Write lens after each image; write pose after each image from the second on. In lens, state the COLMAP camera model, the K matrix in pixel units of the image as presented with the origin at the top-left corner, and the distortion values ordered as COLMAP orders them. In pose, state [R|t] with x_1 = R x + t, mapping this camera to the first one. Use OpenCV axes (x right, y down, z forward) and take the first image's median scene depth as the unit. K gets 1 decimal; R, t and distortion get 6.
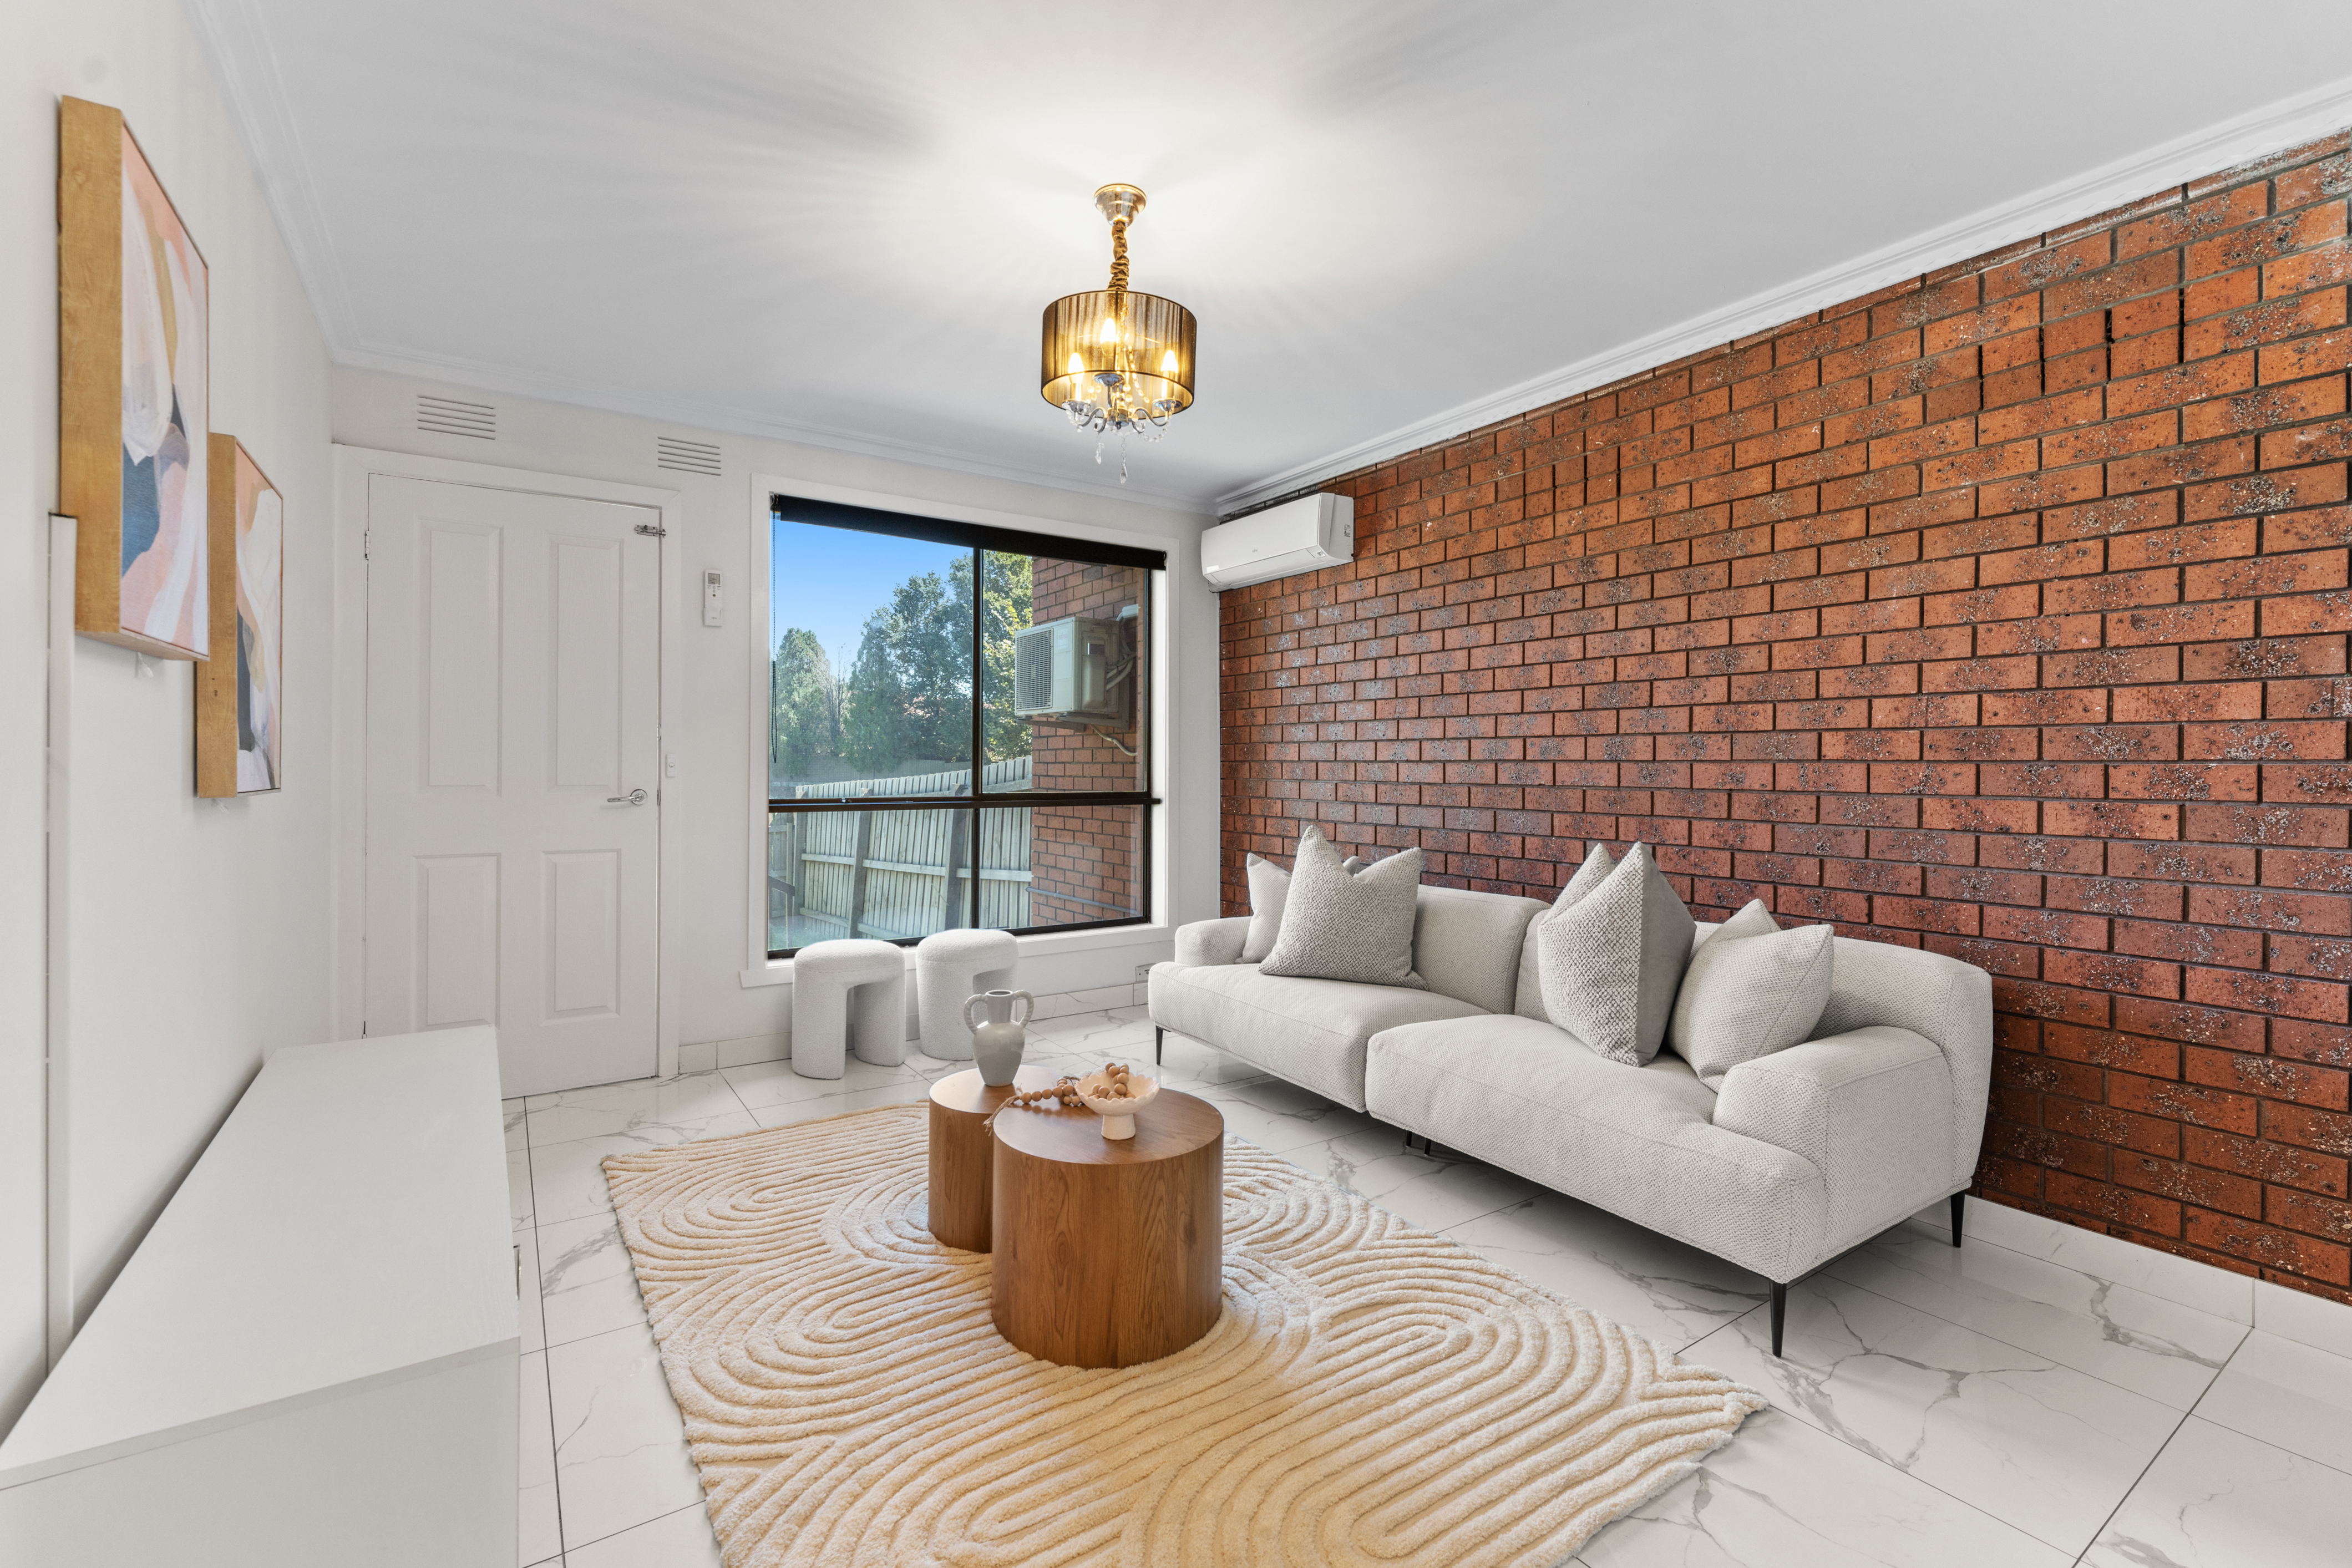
lens RADIAL K [[1004.8, 0, 1162.8], [0, 1004.8, 772.4], [0, 0, 1]] dist [-0.012690, -0.000351]
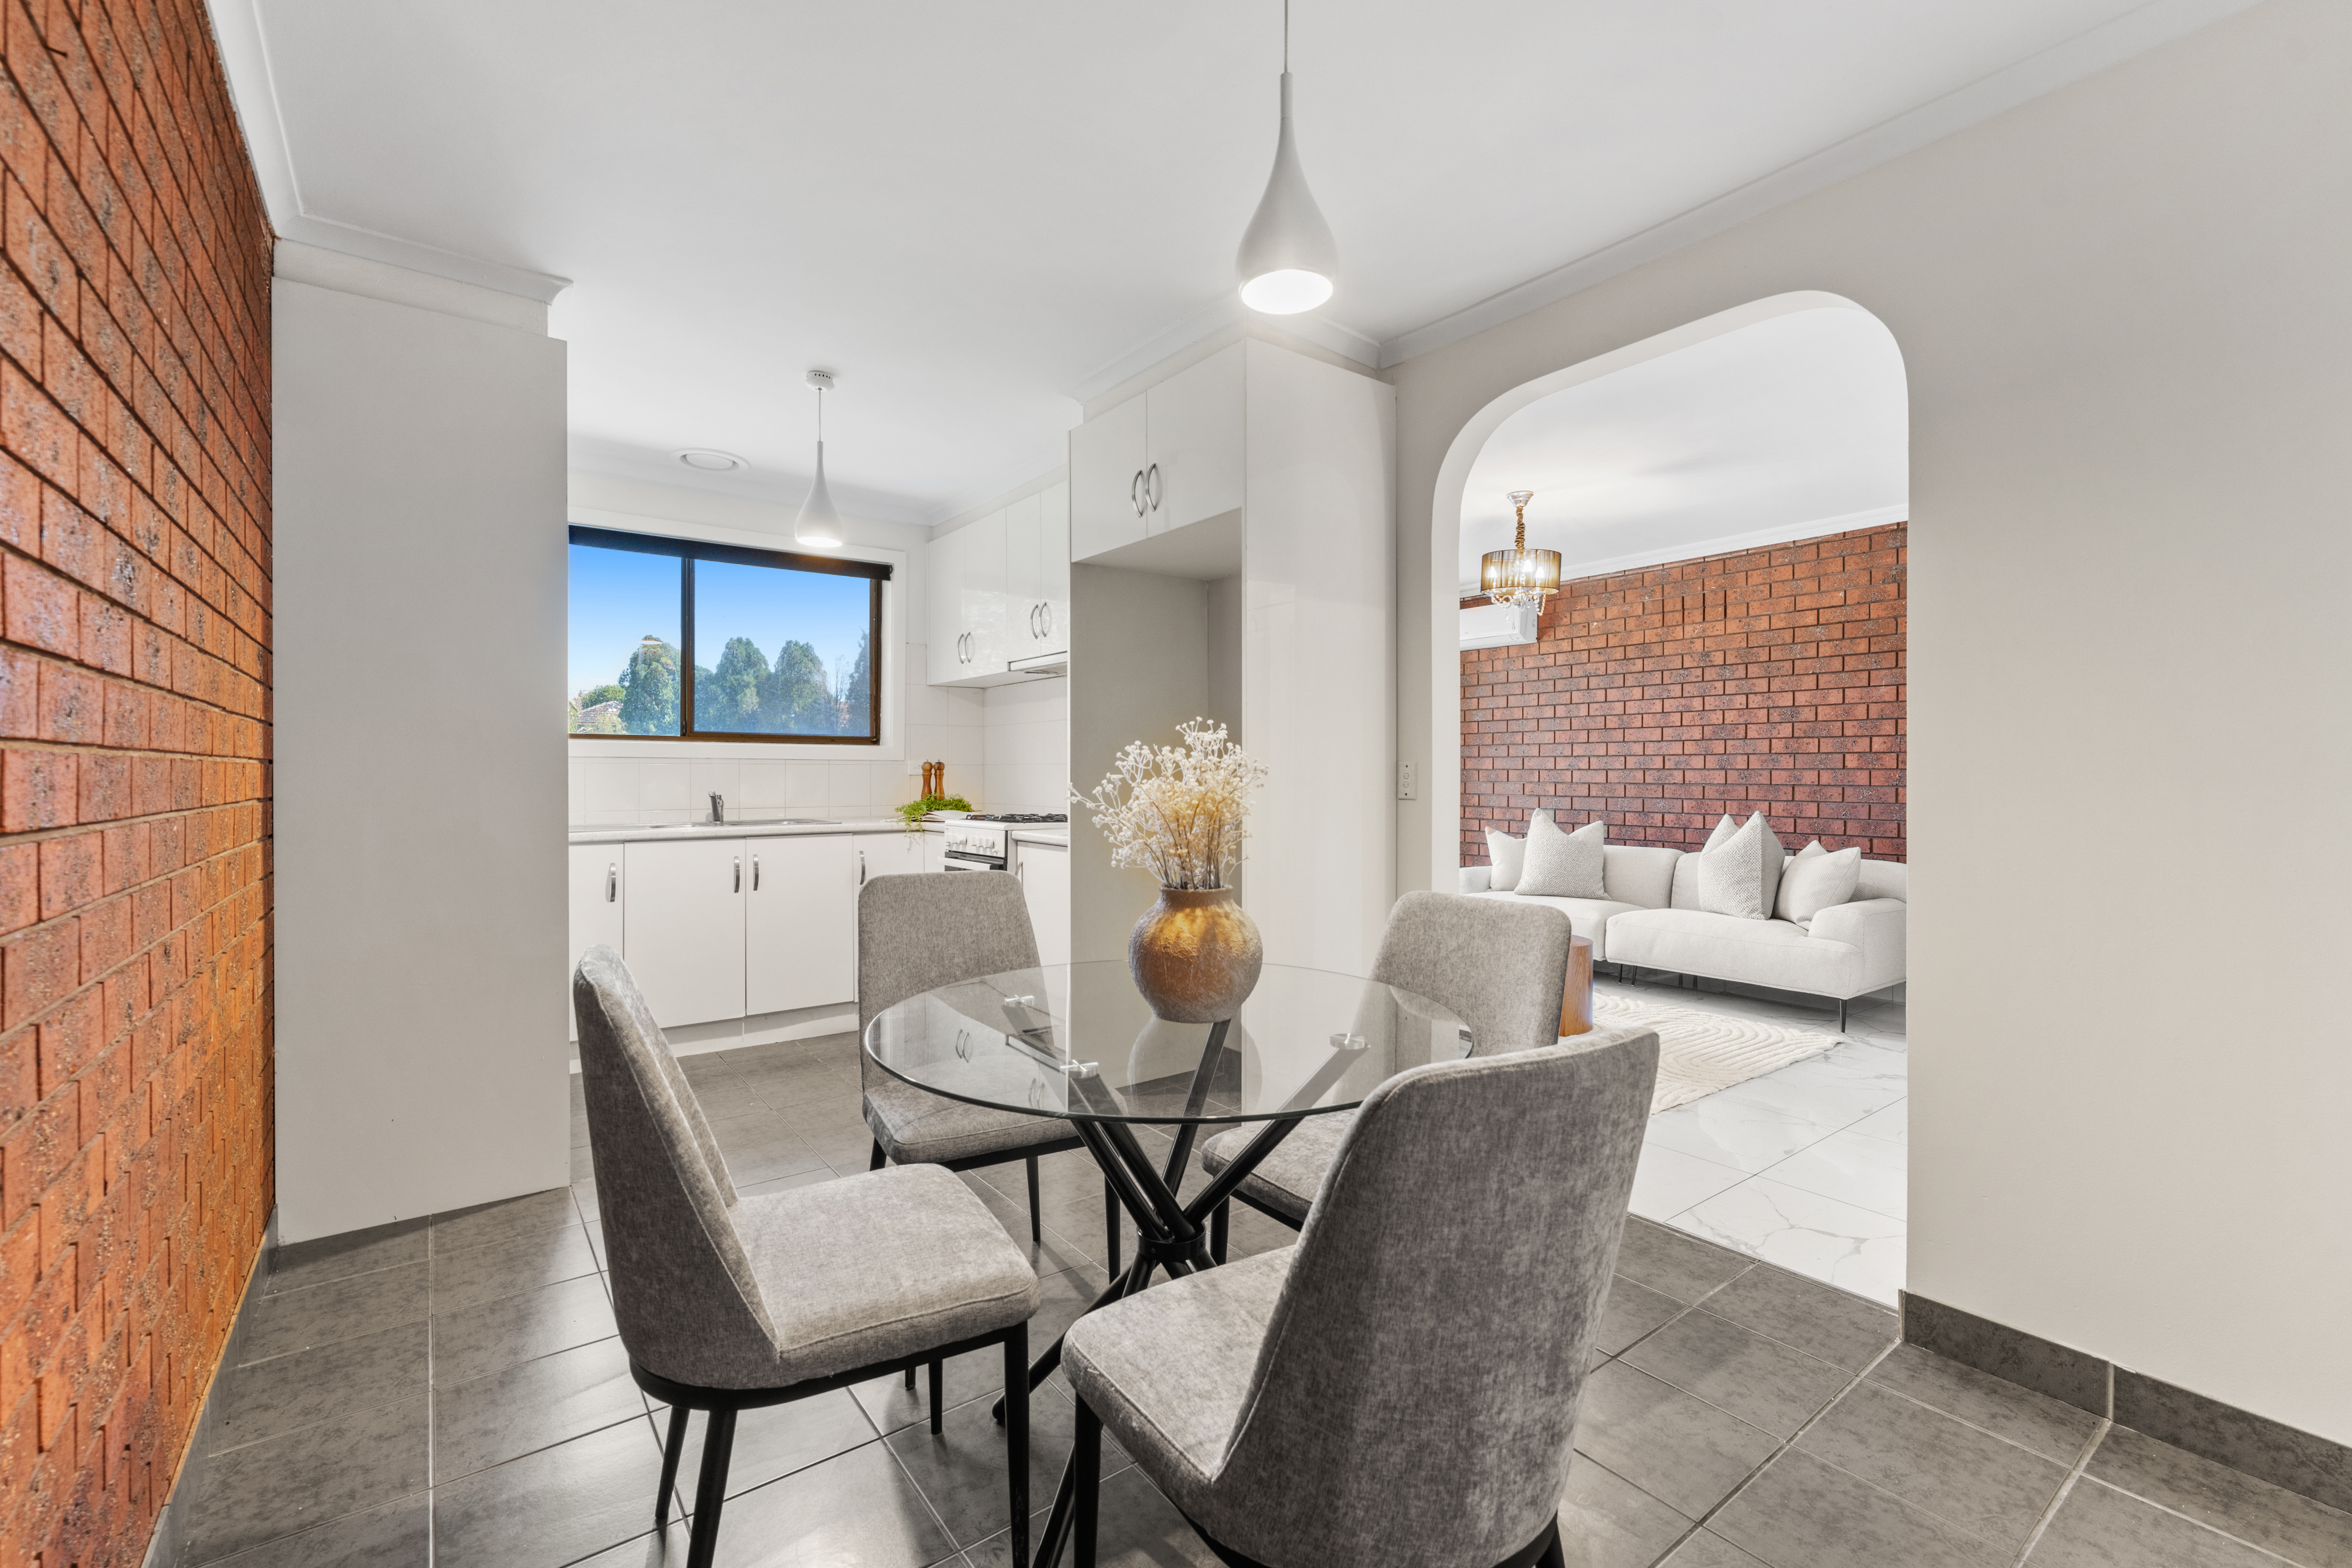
lens RADIAL K [[1004.8, 0, 1165.4], [0, 1004.8, 777.4], [0, 0, 1]] dist [-0.012690, -0.000351]
pose [[0.999065, -0.005263, 0.042921, -0.618903], [0.005365, 0.999983, -0.002270, 0.001572], [-0.042909, 0.002498, 0.999076, -0.730081]]
